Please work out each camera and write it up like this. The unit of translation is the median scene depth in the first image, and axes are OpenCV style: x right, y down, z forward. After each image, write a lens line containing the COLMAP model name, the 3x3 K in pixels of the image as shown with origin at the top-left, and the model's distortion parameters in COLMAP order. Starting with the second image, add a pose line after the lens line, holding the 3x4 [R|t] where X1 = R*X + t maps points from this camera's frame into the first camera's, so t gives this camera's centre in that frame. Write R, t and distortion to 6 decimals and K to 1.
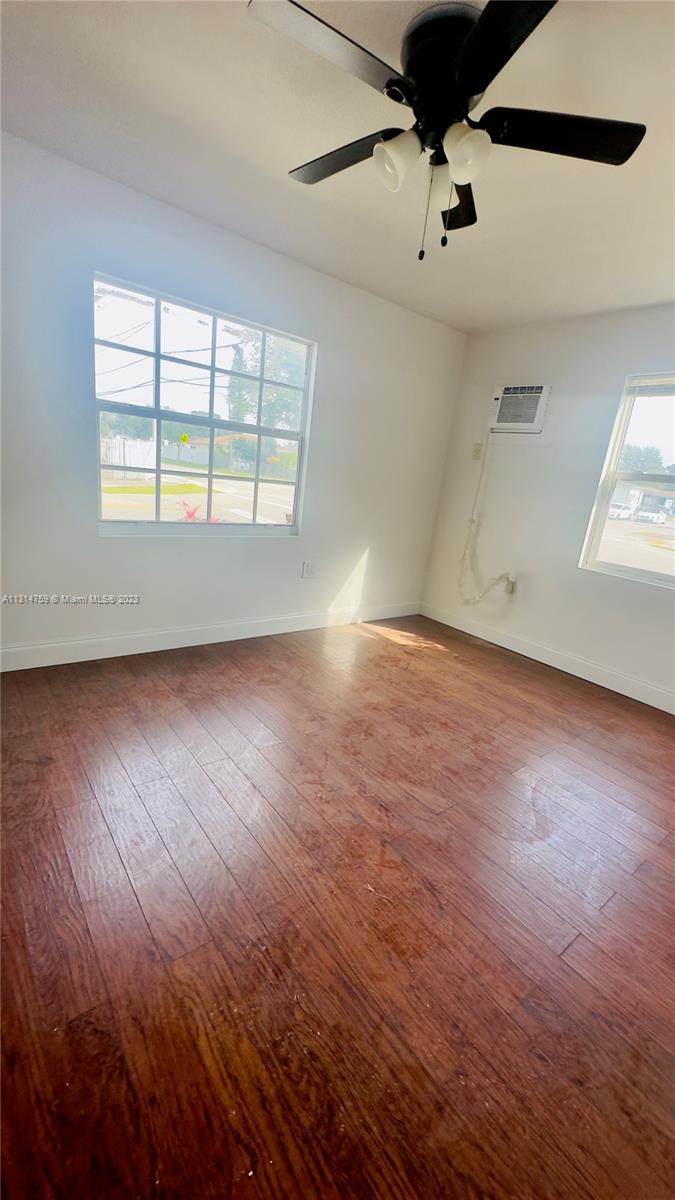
lens RADIAL K [[481.1, 0, 337.8], [0, 481.1, 601.2], [0, 0, 1]] dist [0.007706, 0.000002]
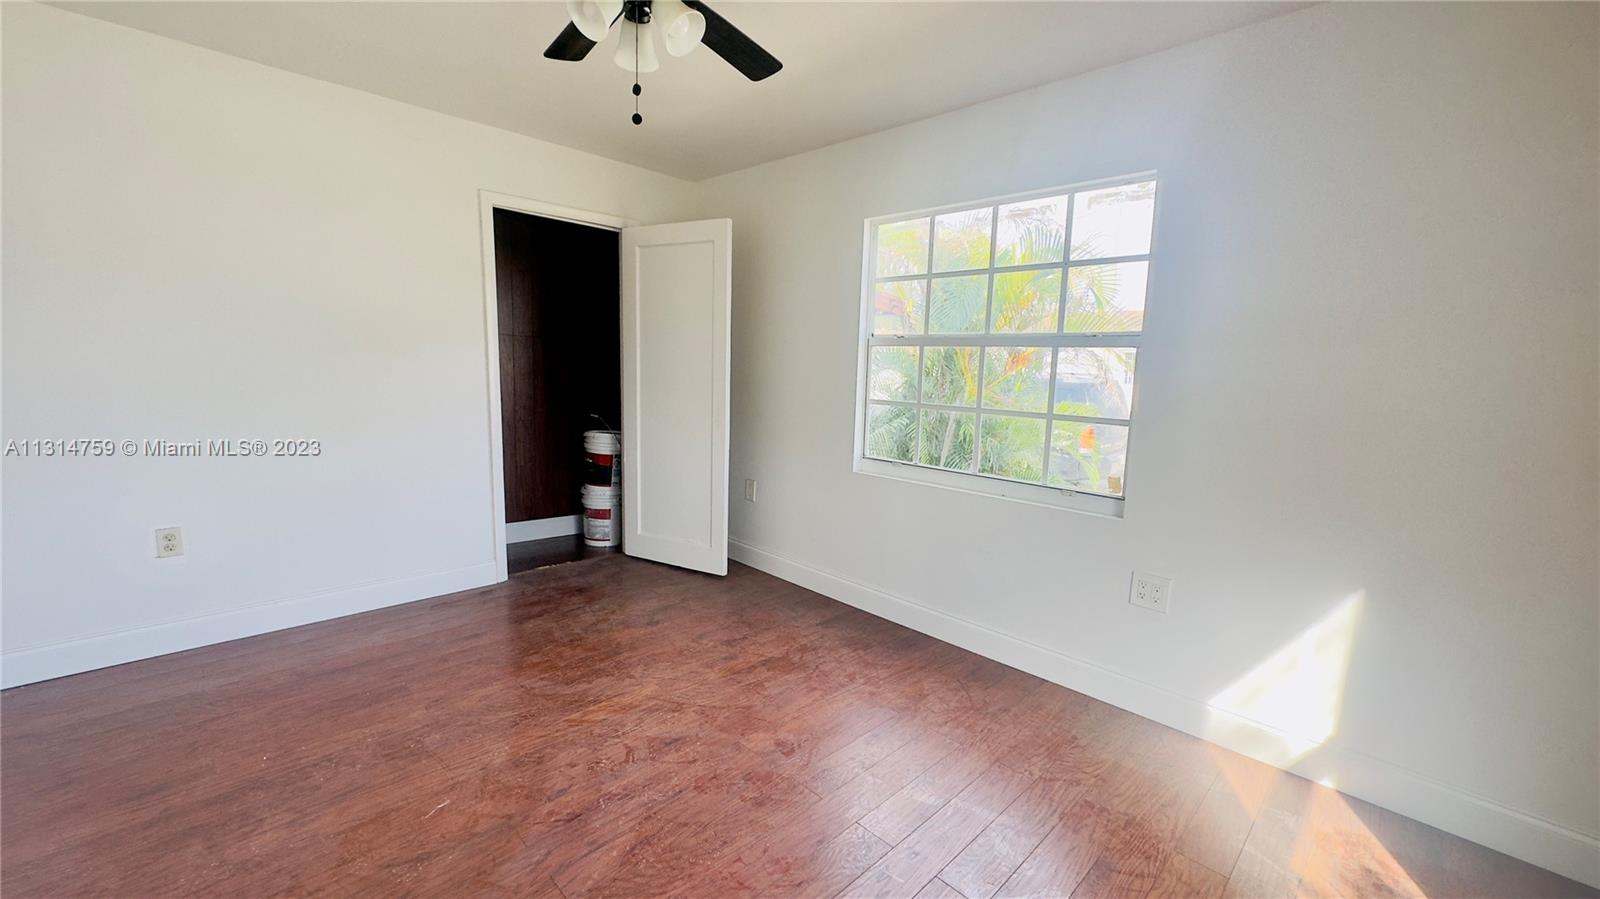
lens RADIAL K [[641.5, 0, 798.8], [0, 641.5, 449.6], [0, 0, 1]] dist [0.007706, 0.000002]
pose [[0.111636, 0.020291, -0.993542, 0.792745], [-0.284321, 0.958649, -0.012368, -0.135547], [0.952208, 0.283865, 0.112789, 0.772772]]
